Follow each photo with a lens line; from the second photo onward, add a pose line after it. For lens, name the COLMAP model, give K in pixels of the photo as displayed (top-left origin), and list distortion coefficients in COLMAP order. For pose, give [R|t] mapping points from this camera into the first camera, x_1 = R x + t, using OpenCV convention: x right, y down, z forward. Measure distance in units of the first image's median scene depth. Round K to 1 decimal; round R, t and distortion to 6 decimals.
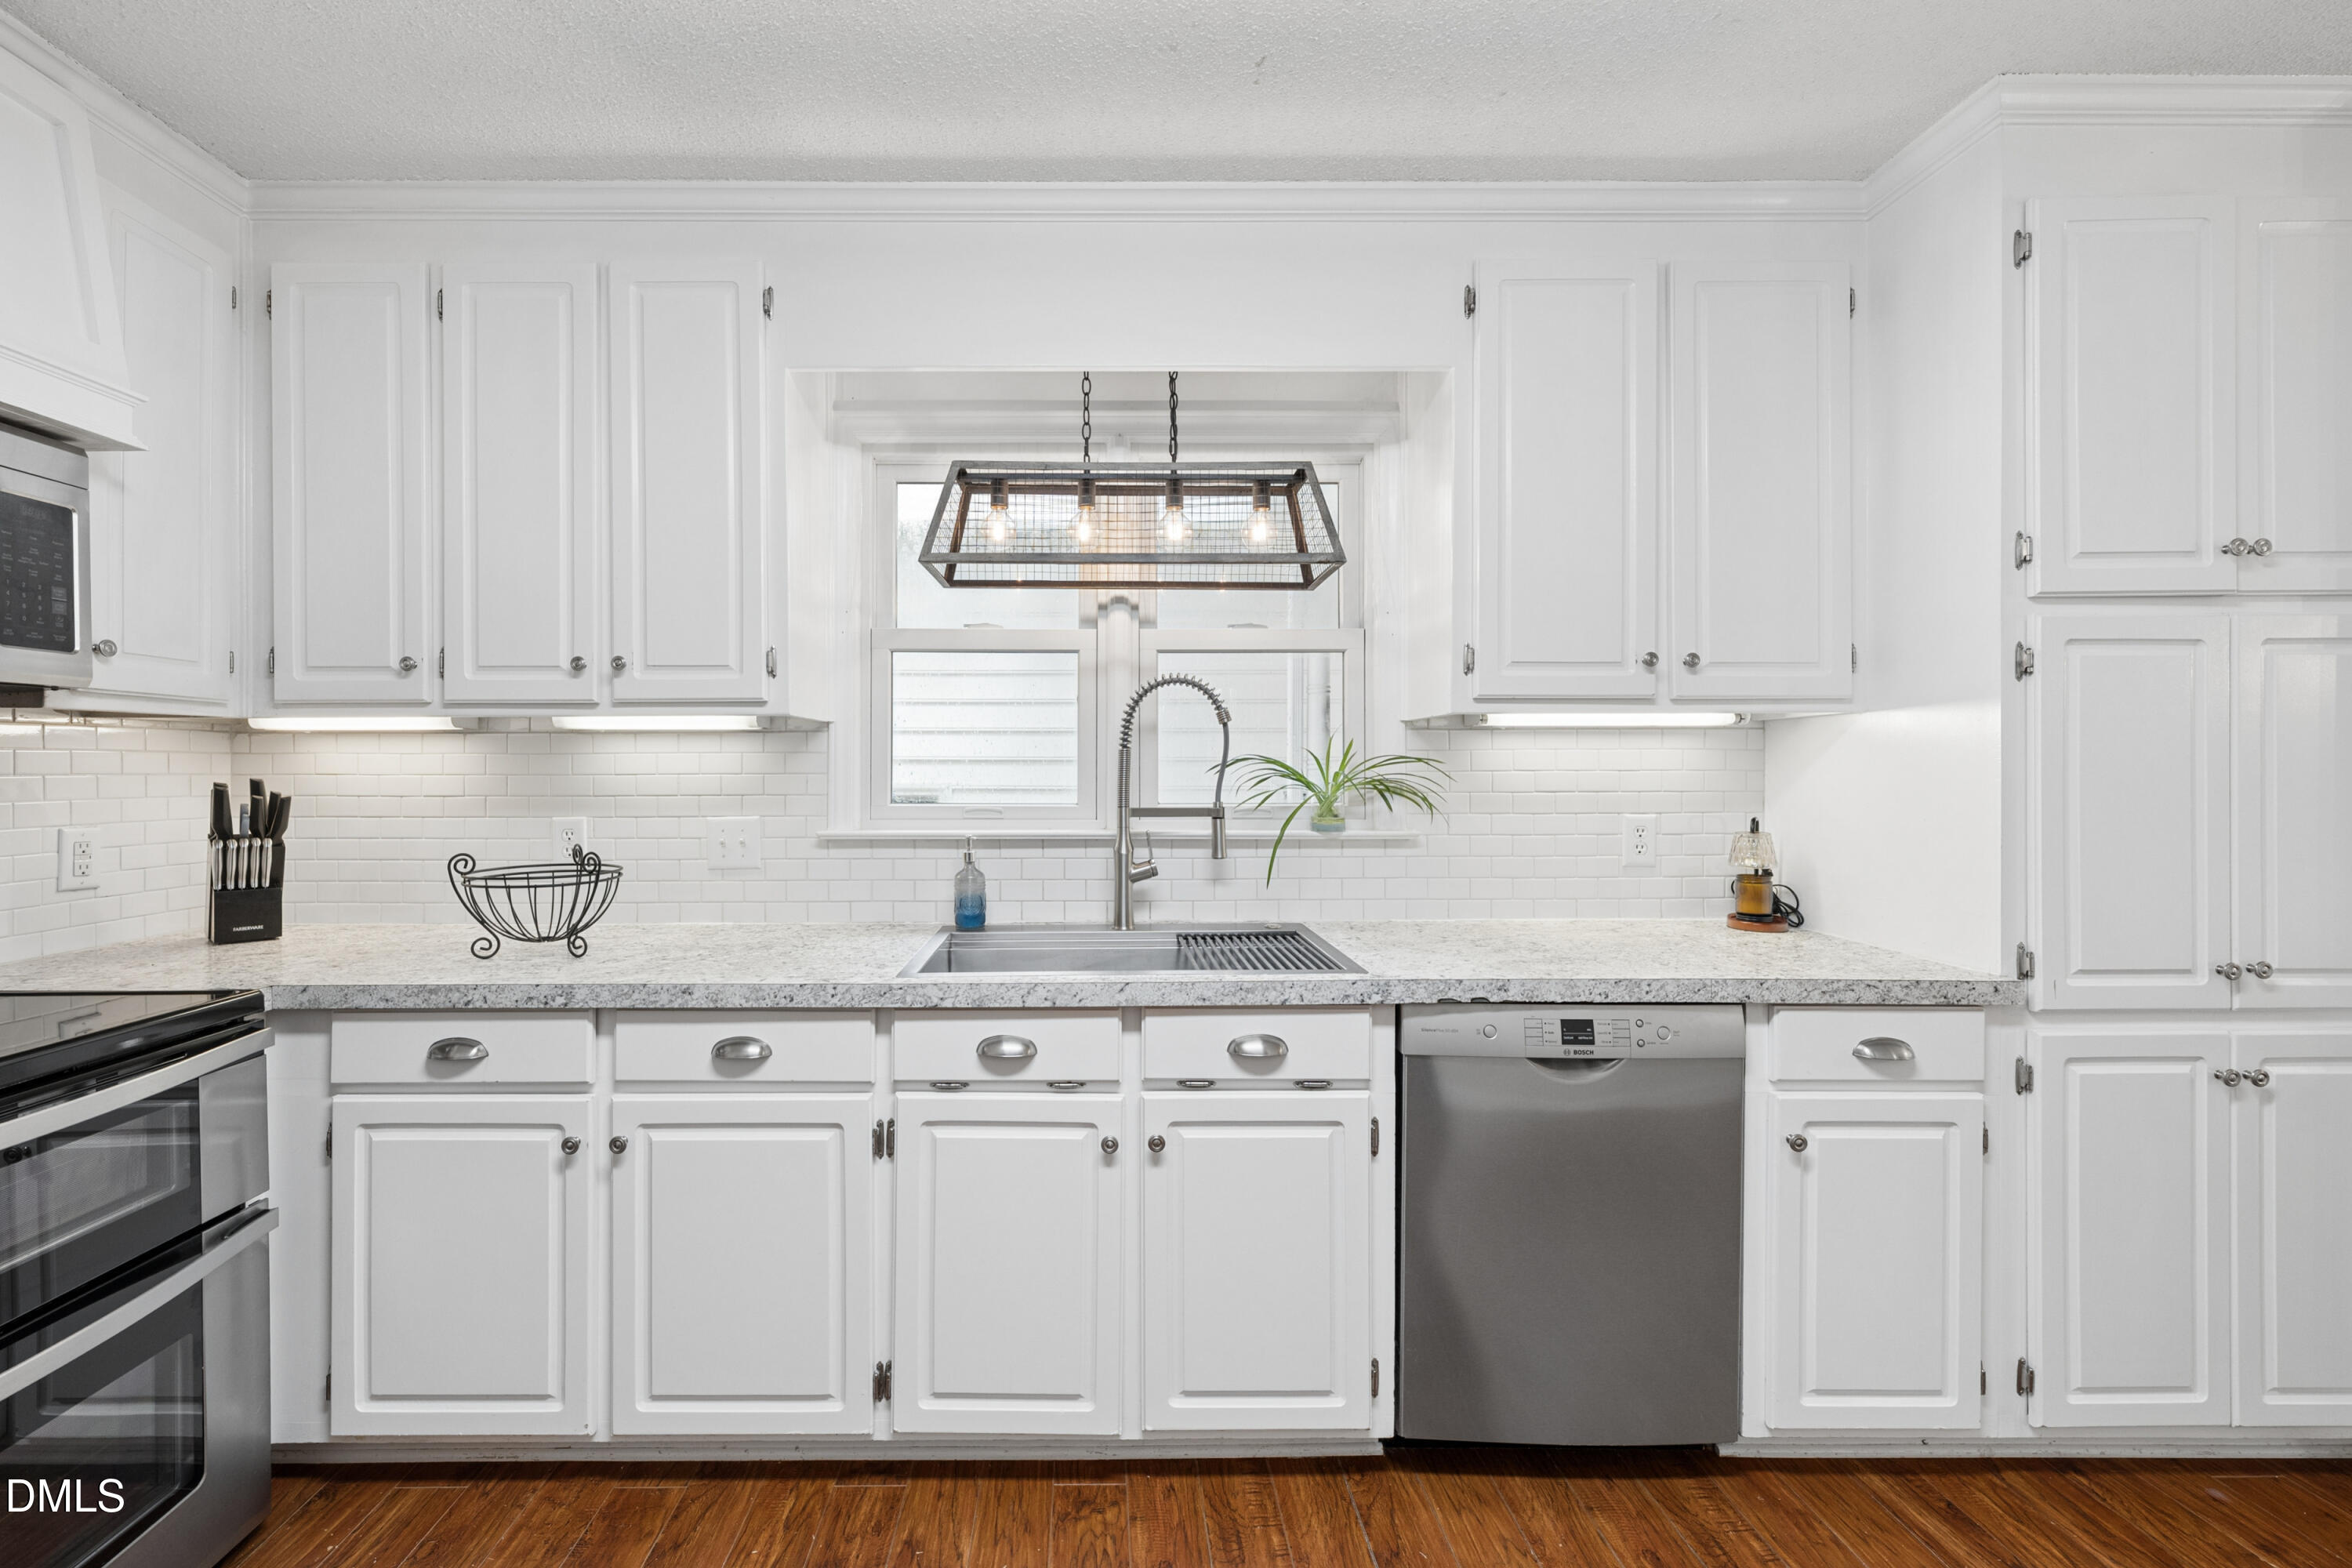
lens RADIAL K [[970.8, 0, 1102.3], [0, 970.8, 773.4], [0, 0, 1]] dist [0.001058, 0.000171]
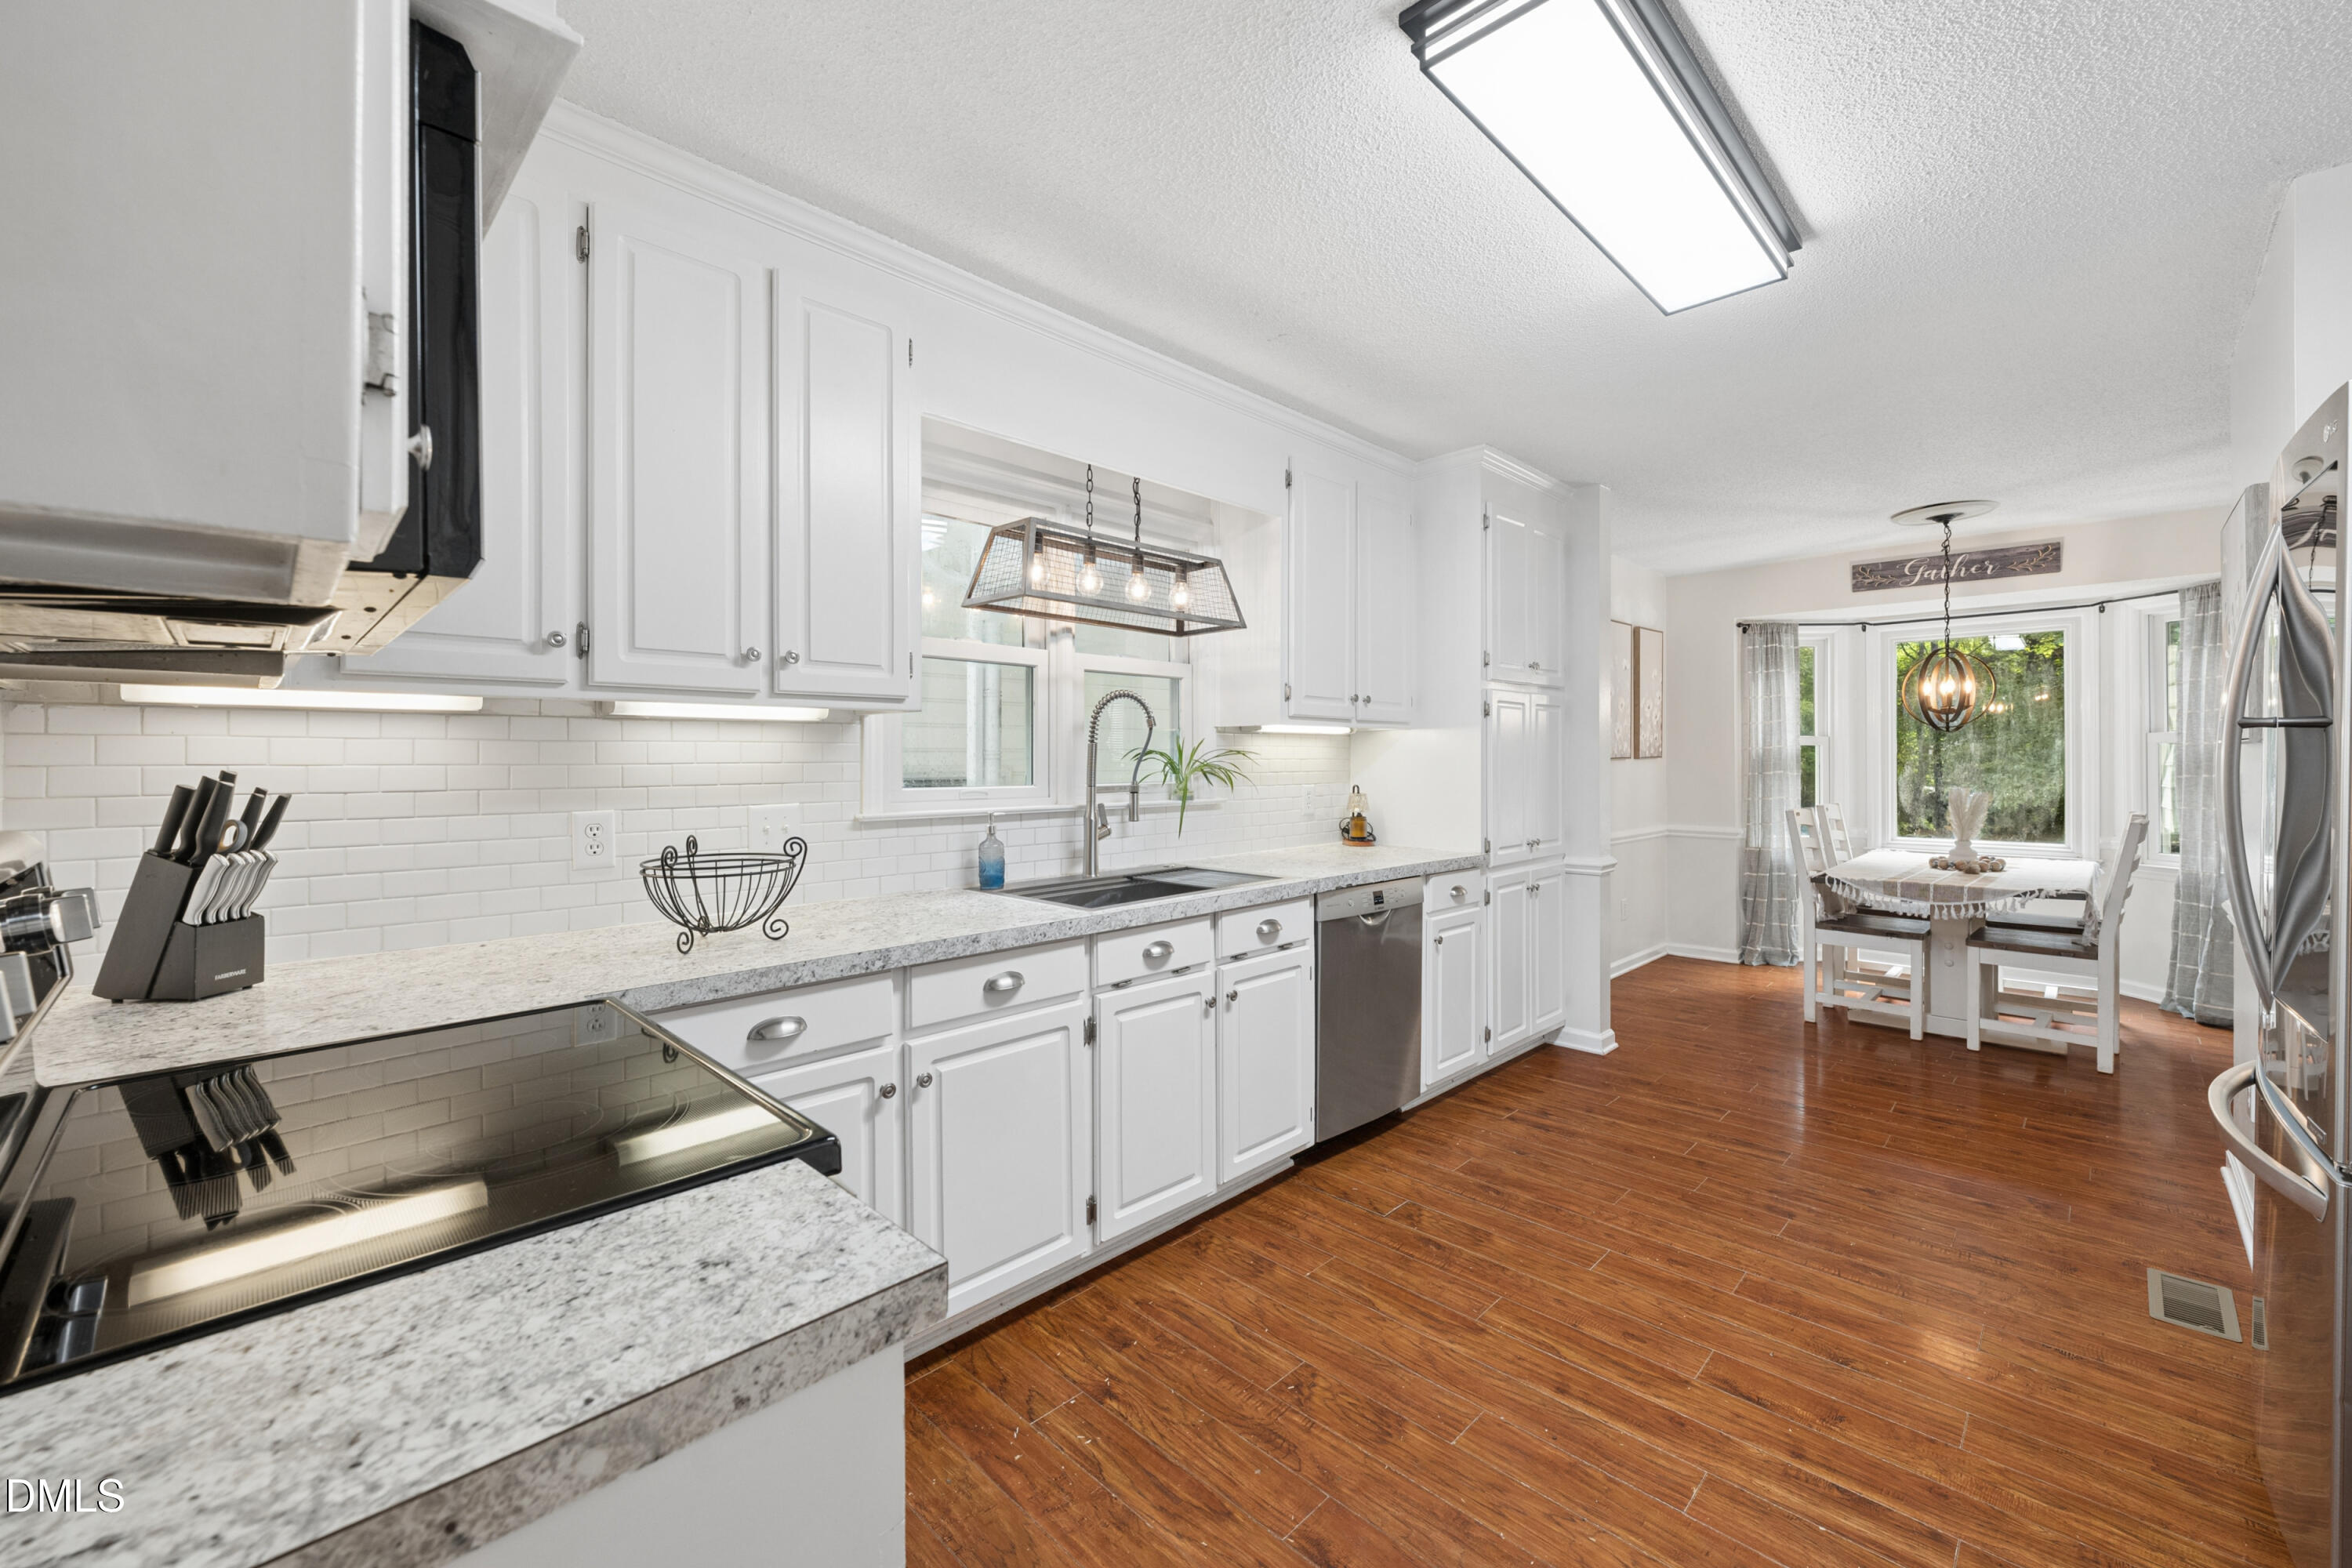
lens RADIAL K [[936.7, 0, 1175.6], [0, 936.7, 761.3], [0, 0, 1]] dist [0.000867, 0.000002]
pose [[0.708996, -0.002052, 0.705209, -1.043216], [0.002950, 0.999996, -0.000057, 0.000616], [-0.705206, 0.002121, 0.708999, -0.009822]]
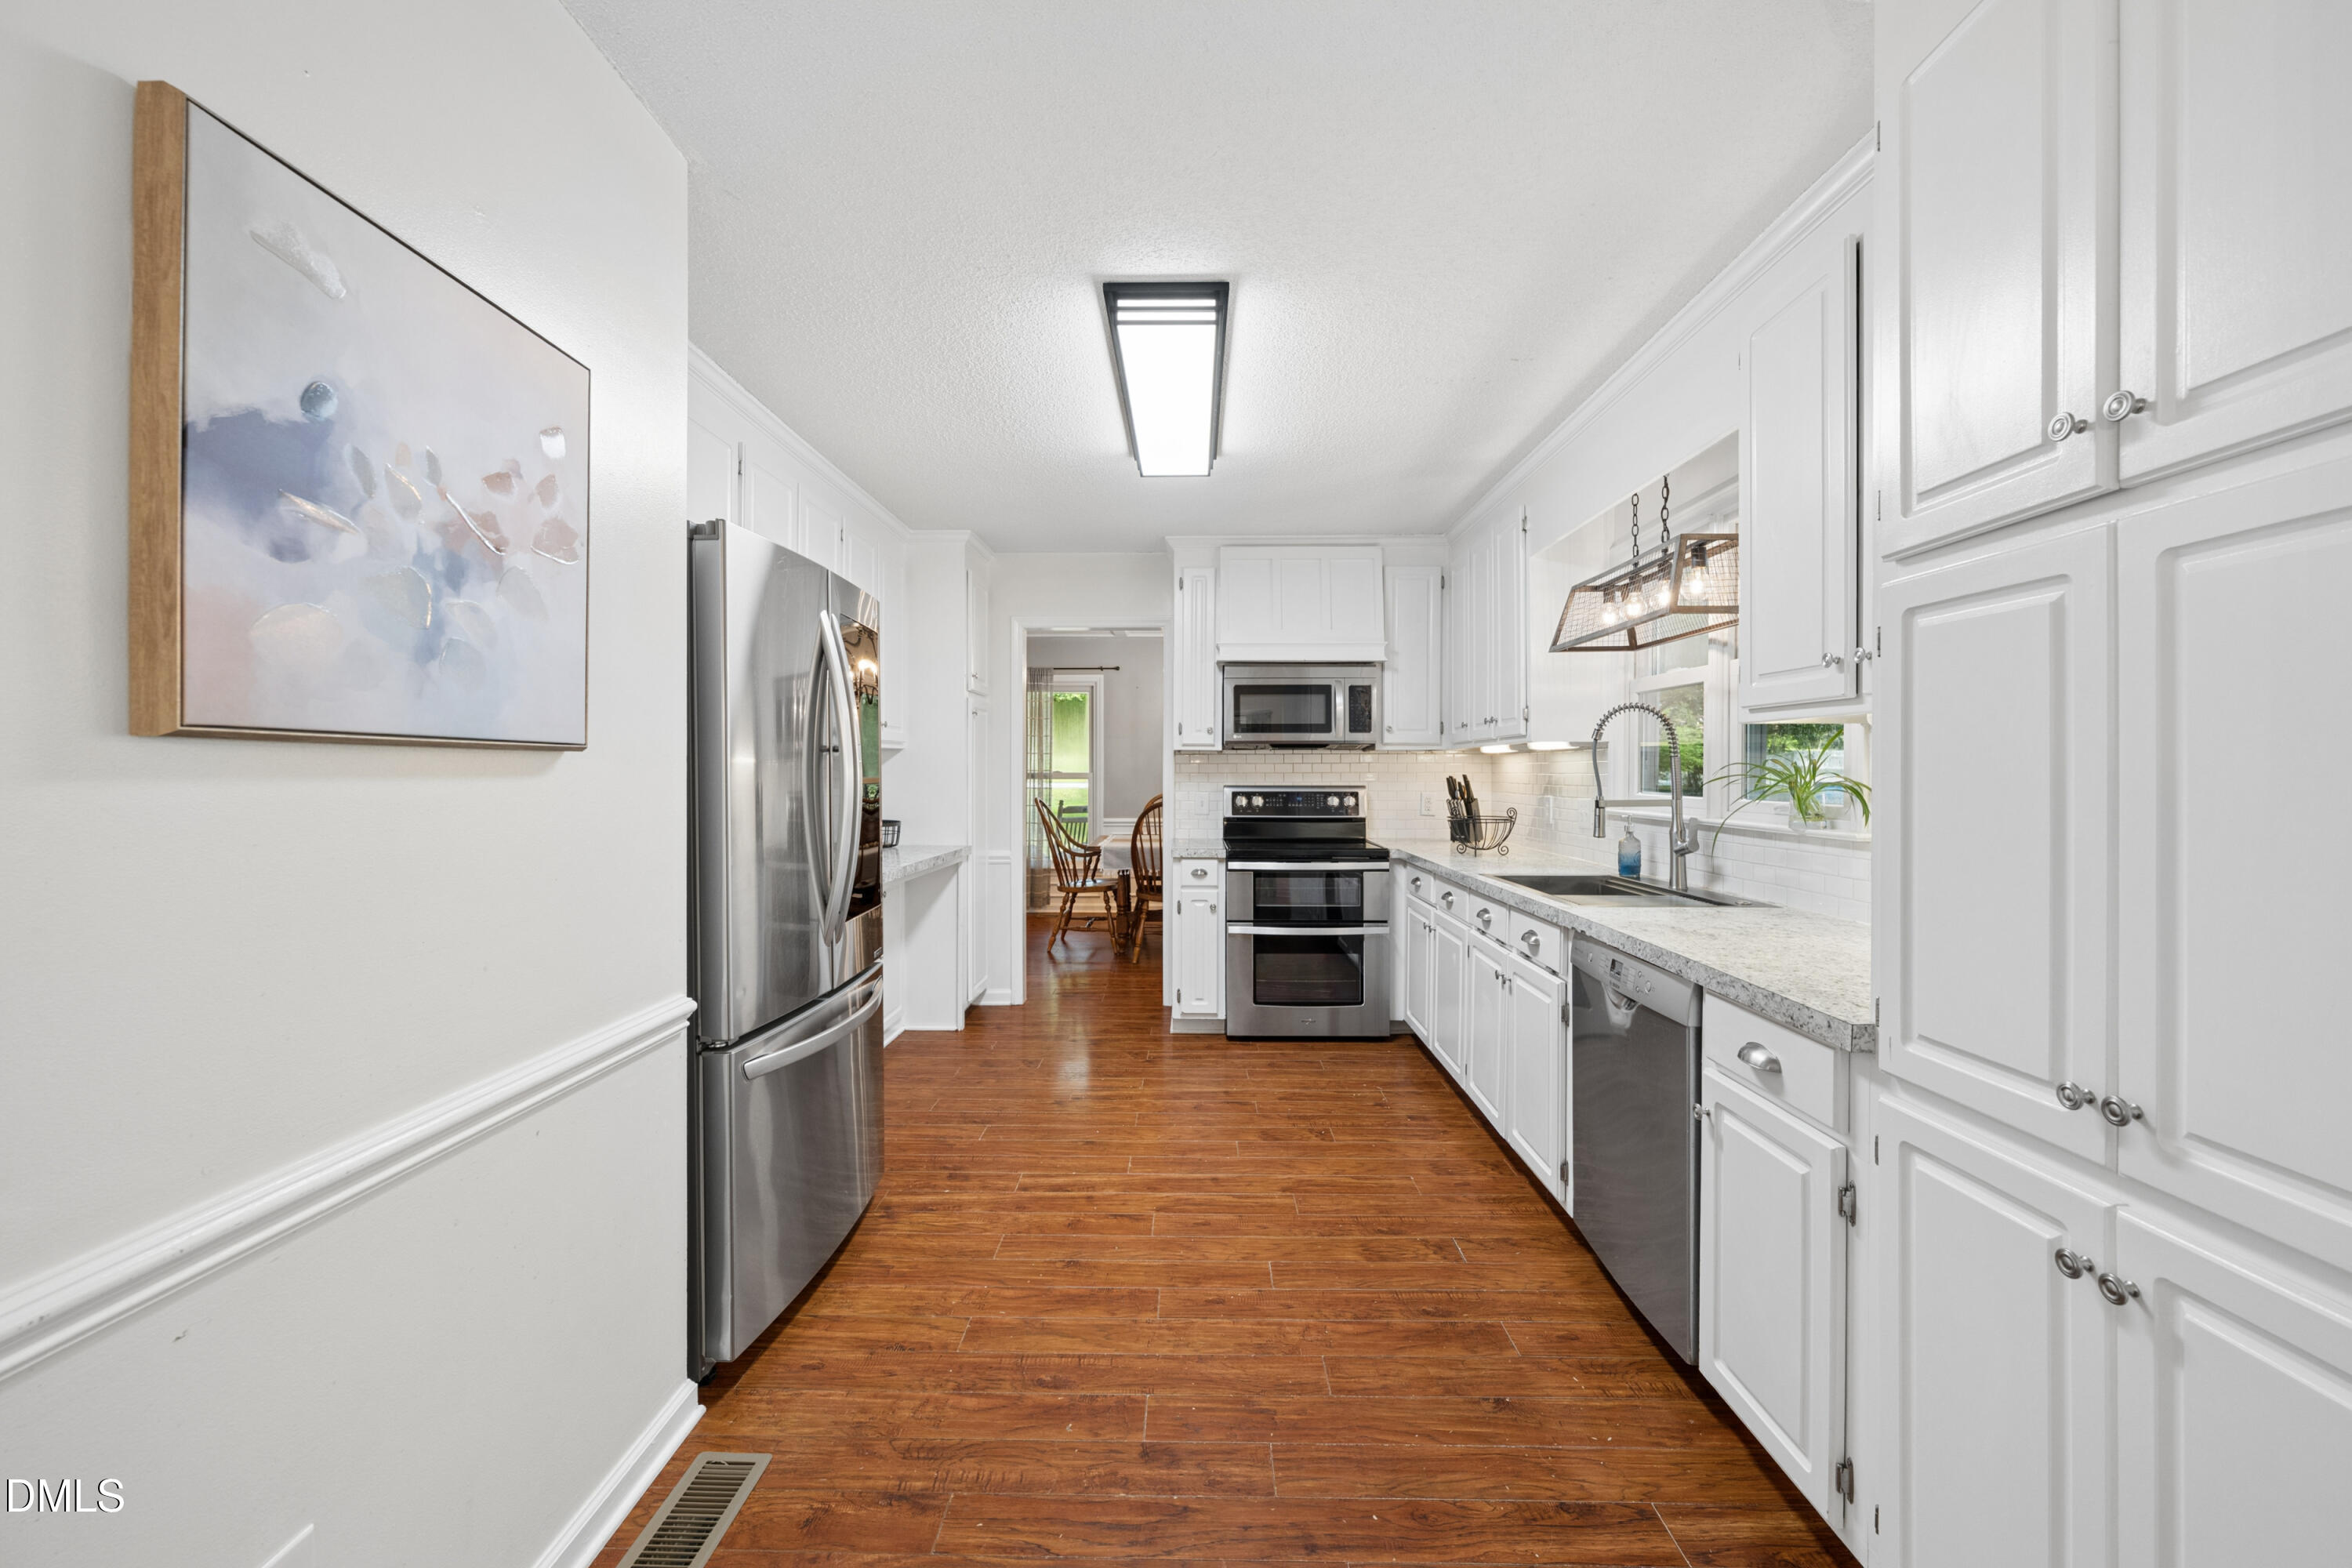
lens RADIAL K [[927.0, 0, 1173.9], [0, 927.0, 772.8], [0, 0, 1]] dist [-0.001255, -0.000115]
pose [[-0.028316, 0.004317, -0.999590, 1.722706], [-0.002398, 0.999988, 0.004386, -0.006600], [0.999596, 0.002521, -0.028305, 0.421376]]
